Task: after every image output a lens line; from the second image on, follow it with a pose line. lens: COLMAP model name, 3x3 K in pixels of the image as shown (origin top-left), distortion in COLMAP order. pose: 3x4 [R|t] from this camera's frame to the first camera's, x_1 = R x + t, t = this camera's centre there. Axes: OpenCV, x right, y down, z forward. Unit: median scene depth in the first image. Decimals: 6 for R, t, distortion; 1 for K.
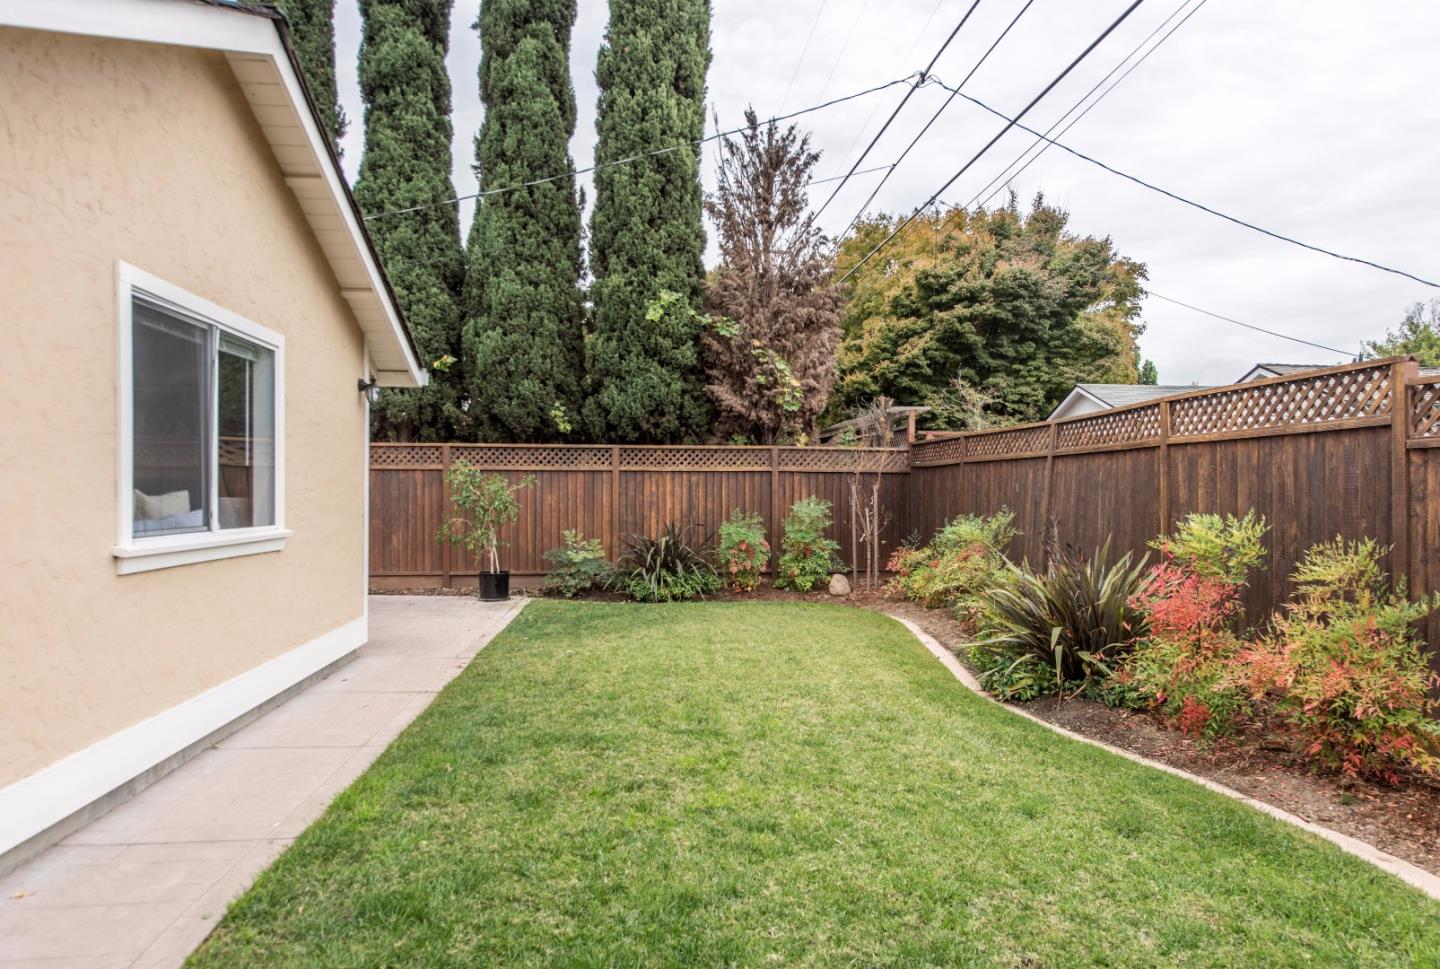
lens RADIAL K [[910.9, 0, 720.0], [0, 910.9, 484.5], [0, 0, 1]] dist [0.000946, 0.000055]
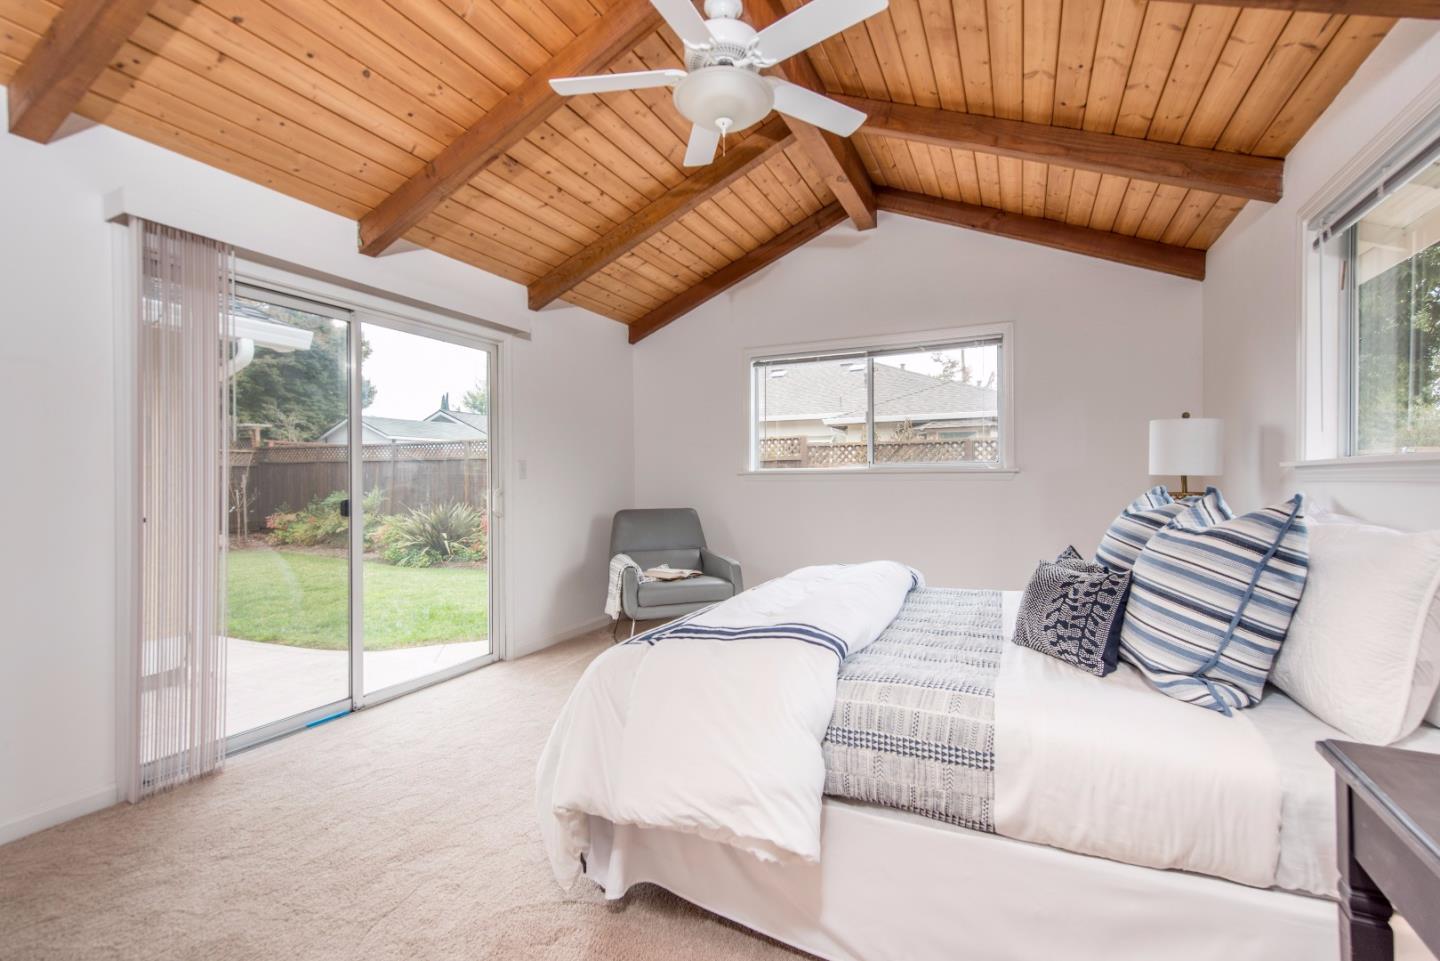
lens RADIAL K [[651.7, 0, 720.0], [0, 651.7, 480.5], [0, 0, 1]] dist [0.000754, 0.000075]
pose [[0.511989, -0.013701, 0.858883, -0.290461], [-0.000467, 0.999868, 0.016229, -0.006542], [-0.858992, -0.008710, 0.511915, -0.209181]]
